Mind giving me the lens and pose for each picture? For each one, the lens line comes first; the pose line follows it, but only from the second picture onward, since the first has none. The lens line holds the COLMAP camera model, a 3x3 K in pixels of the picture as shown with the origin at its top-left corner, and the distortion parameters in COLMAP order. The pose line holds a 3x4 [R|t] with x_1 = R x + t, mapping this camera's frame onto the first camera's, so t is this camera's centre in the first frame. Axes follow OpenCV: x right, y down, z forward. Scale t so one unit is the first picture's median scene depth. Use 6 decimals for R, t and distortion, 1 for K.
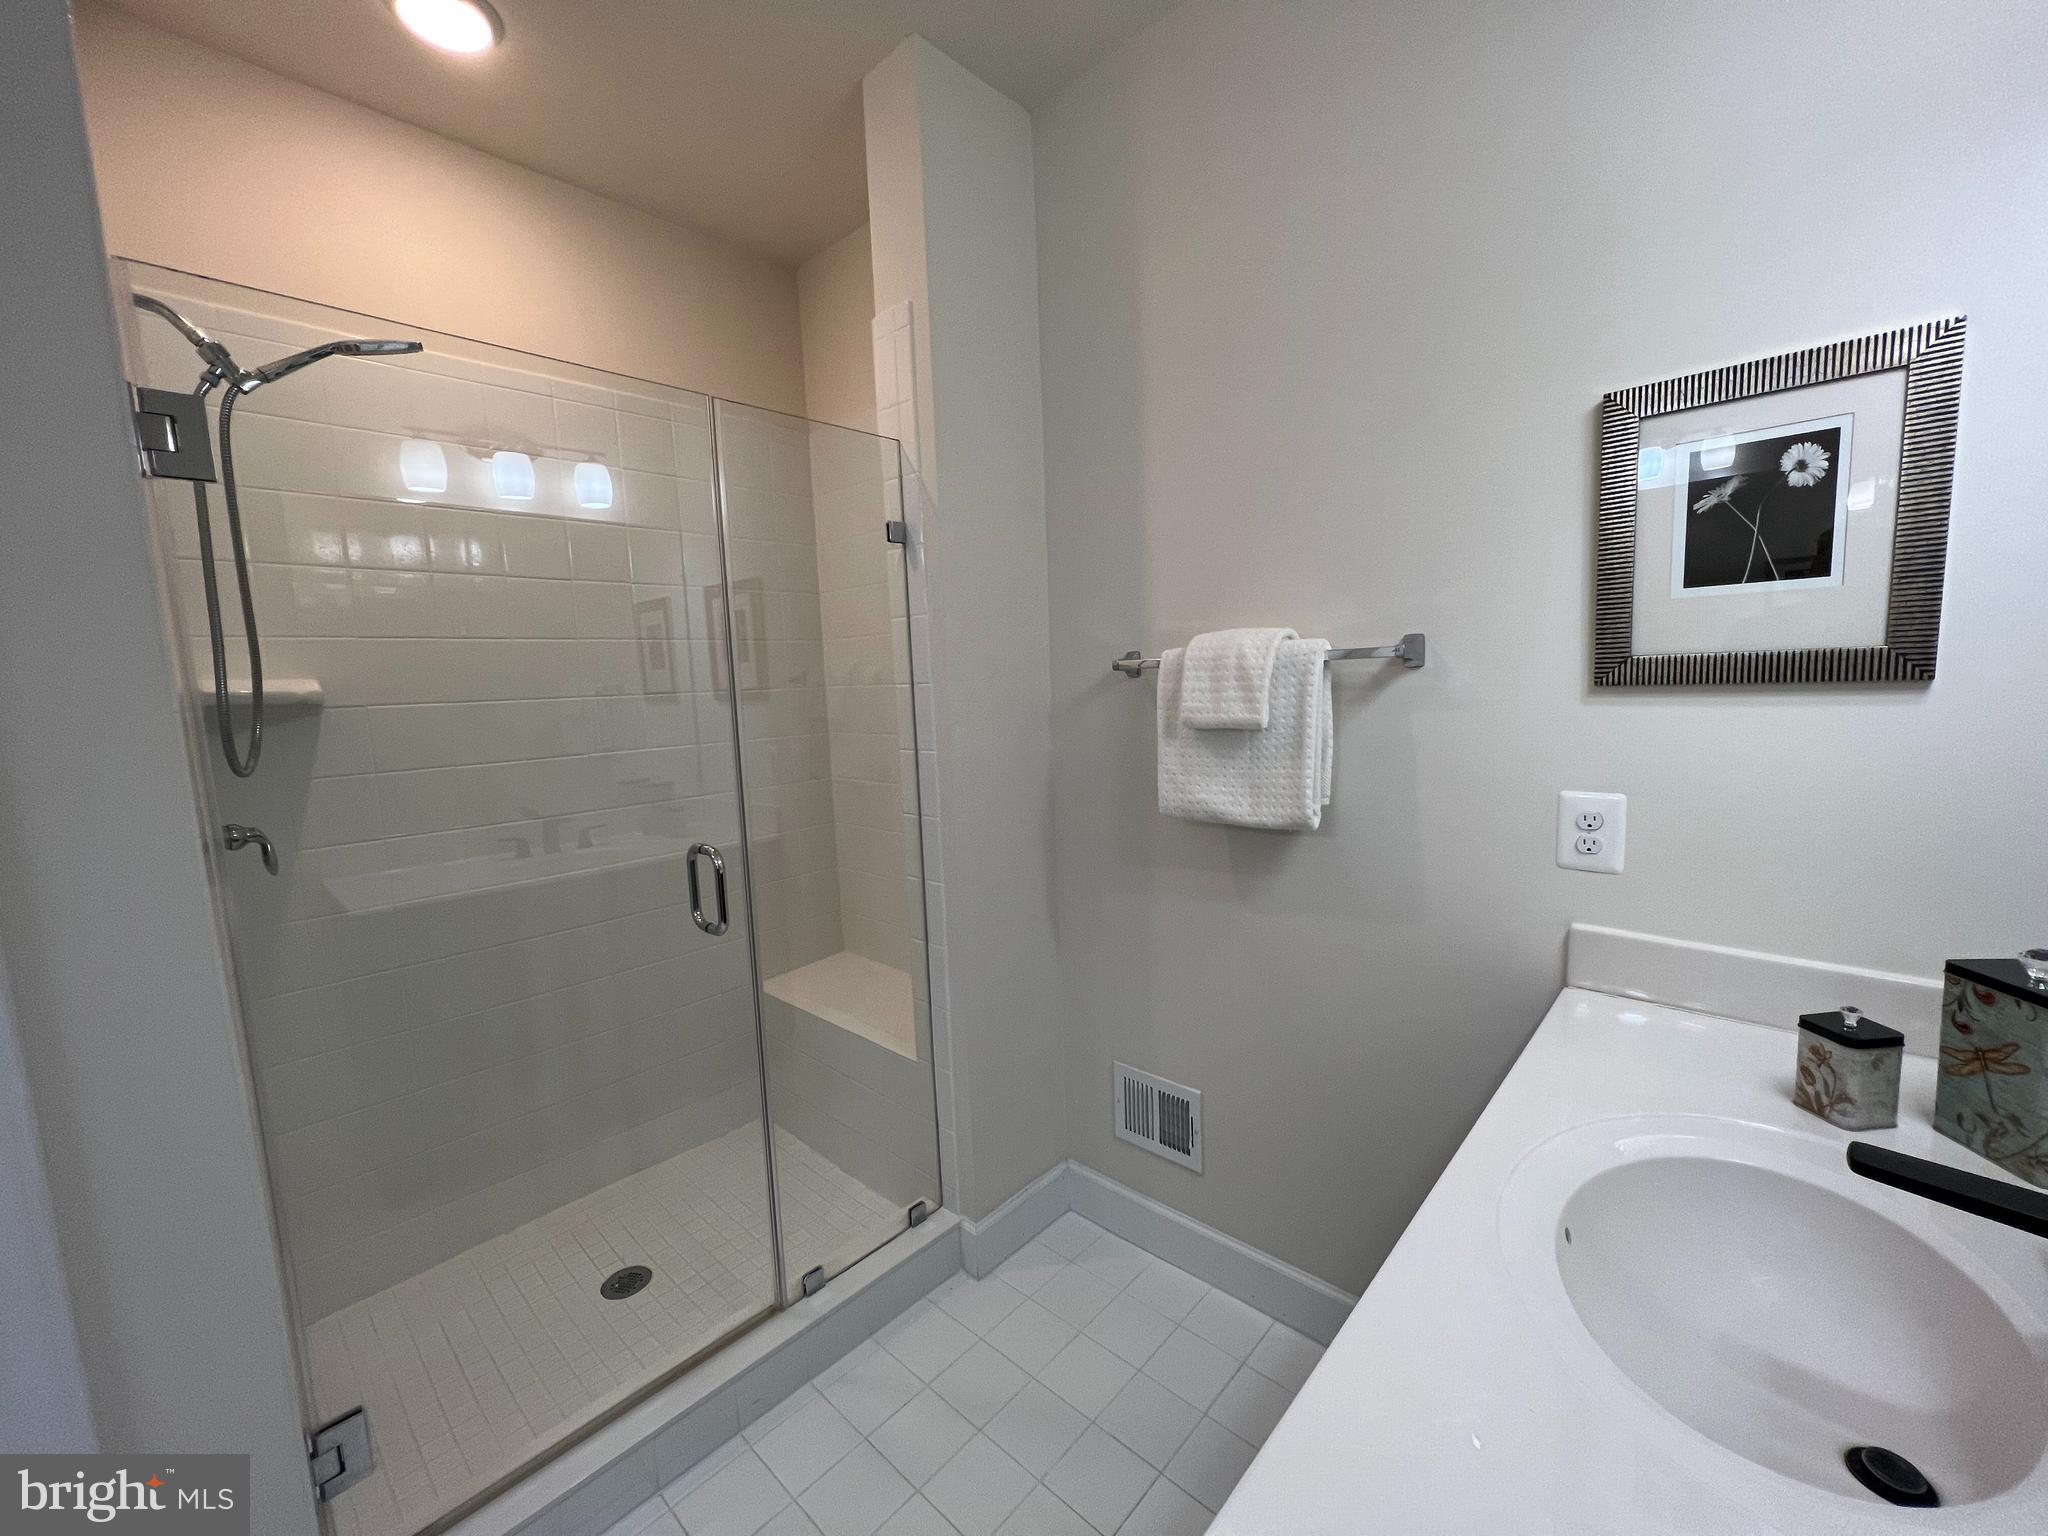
lens RADIAL K [[817.5, 0, 1022.8], [0, 817.5, 770.6], [0, 0, 1]] dist [-0.001375, 0.000529]
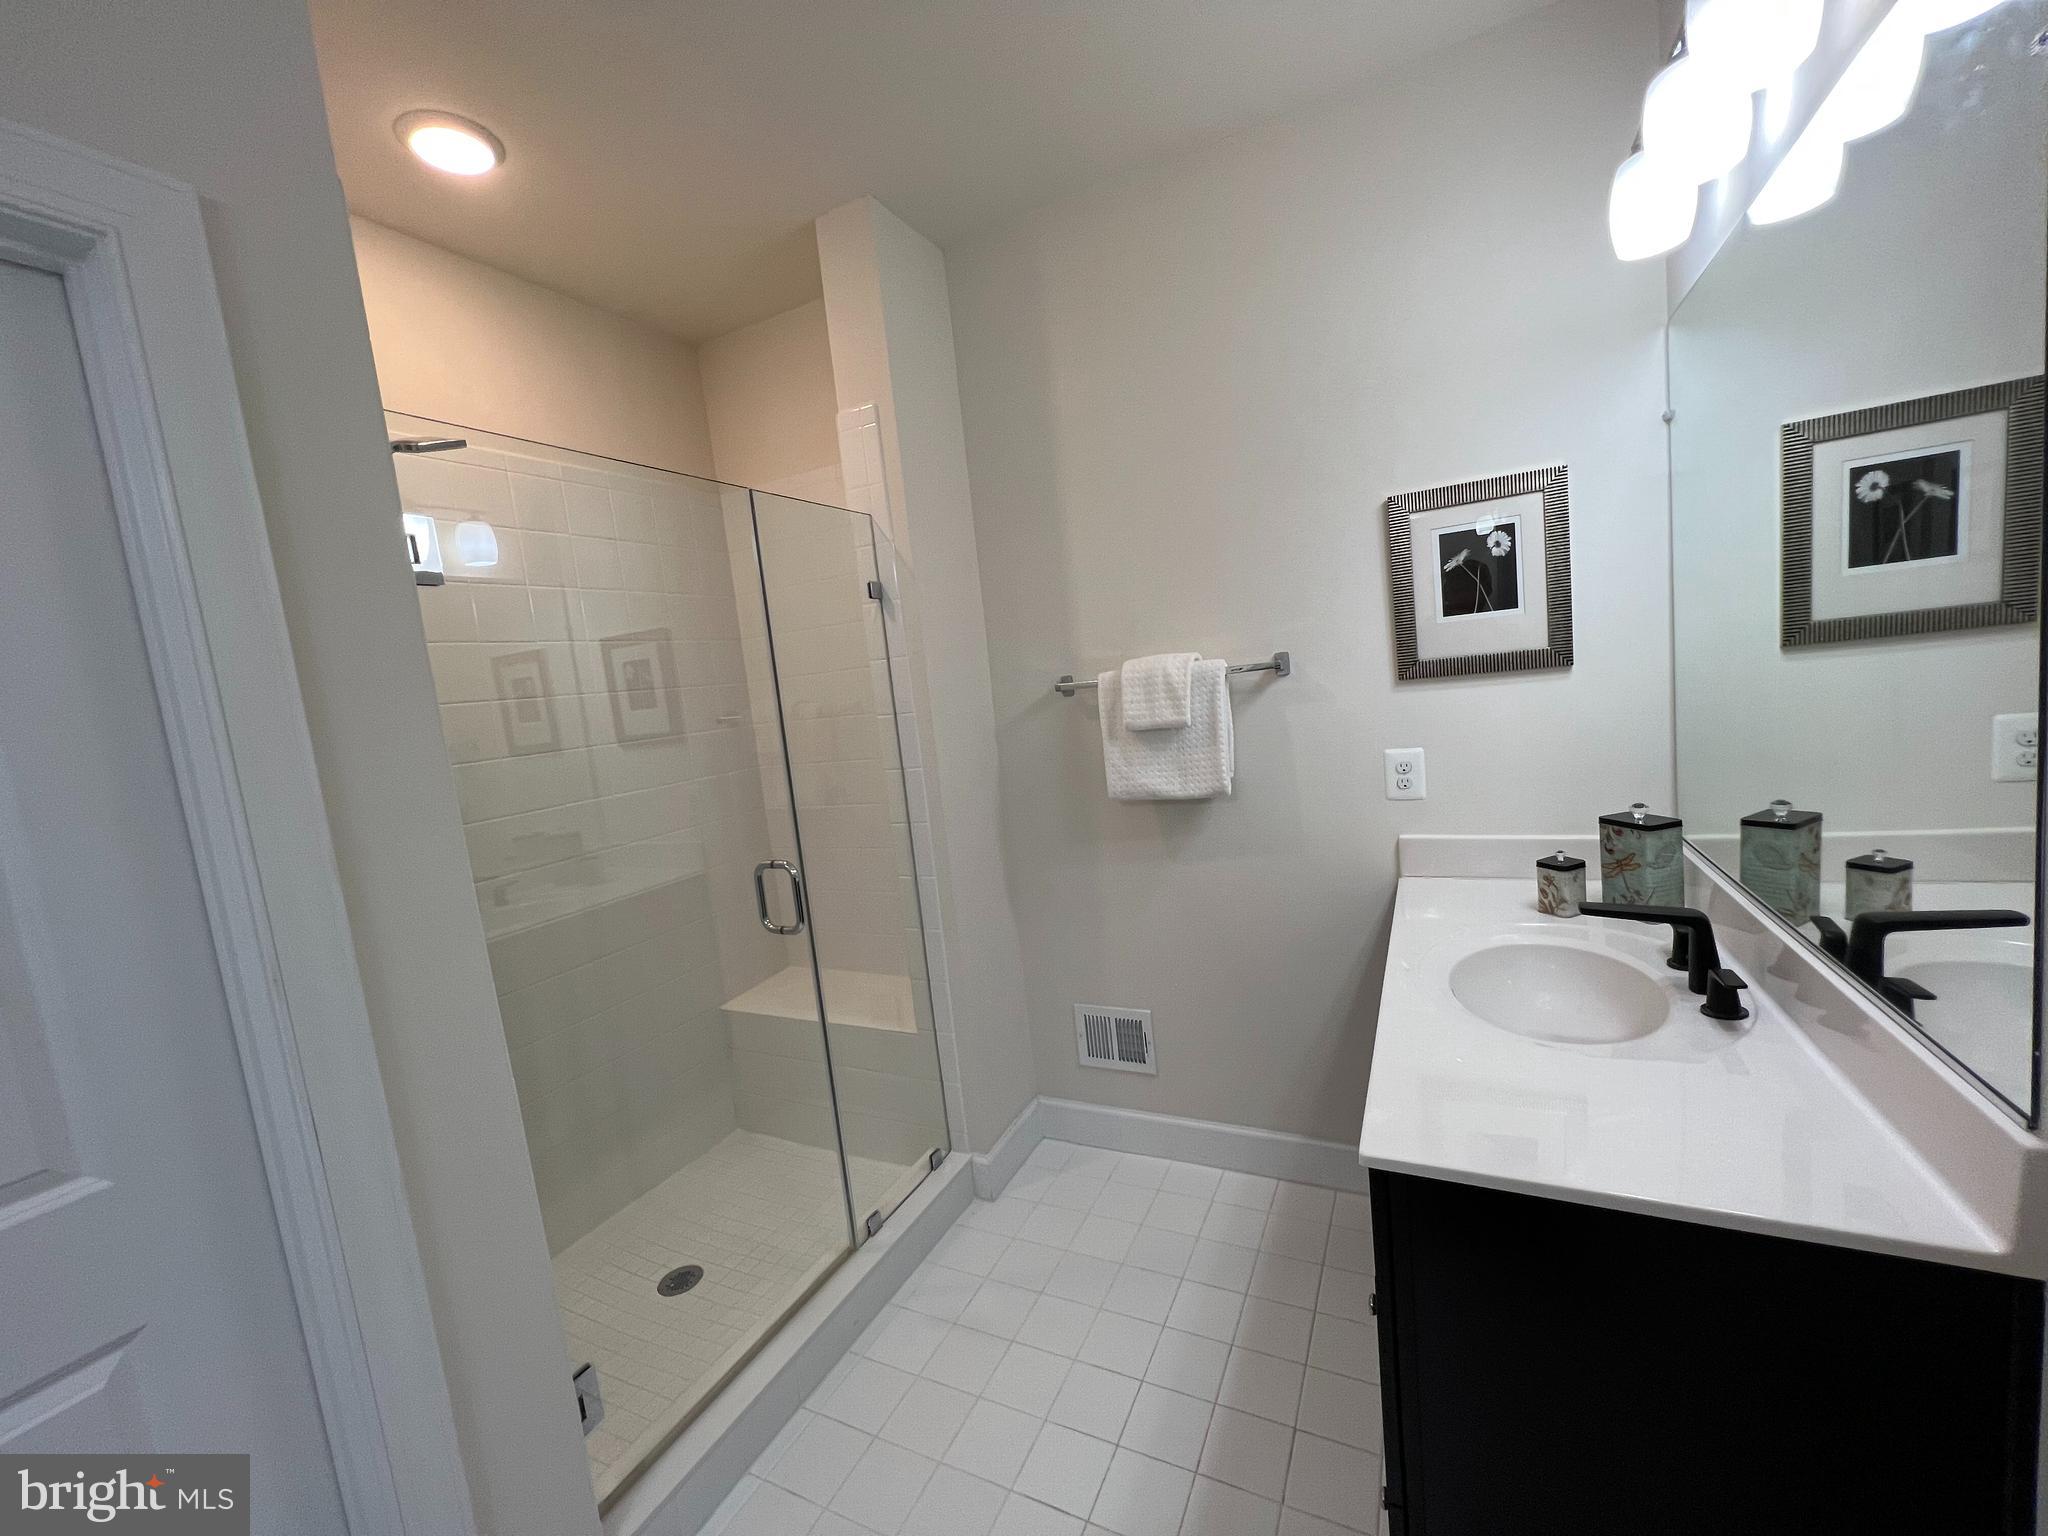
lens RADIAL K [[817.5, 0, 1024.2], [0, 817.5, 771.0], [0, 0, 1]] dist [-0.001375, 0.000529]
pose [[0.957397, -0.094605, 0.272839, -0.329375], [0.101166, 0.994819, -0.010048, 0.009382], [-0.270475, 0.037221, 0.962007, -0.232151]]
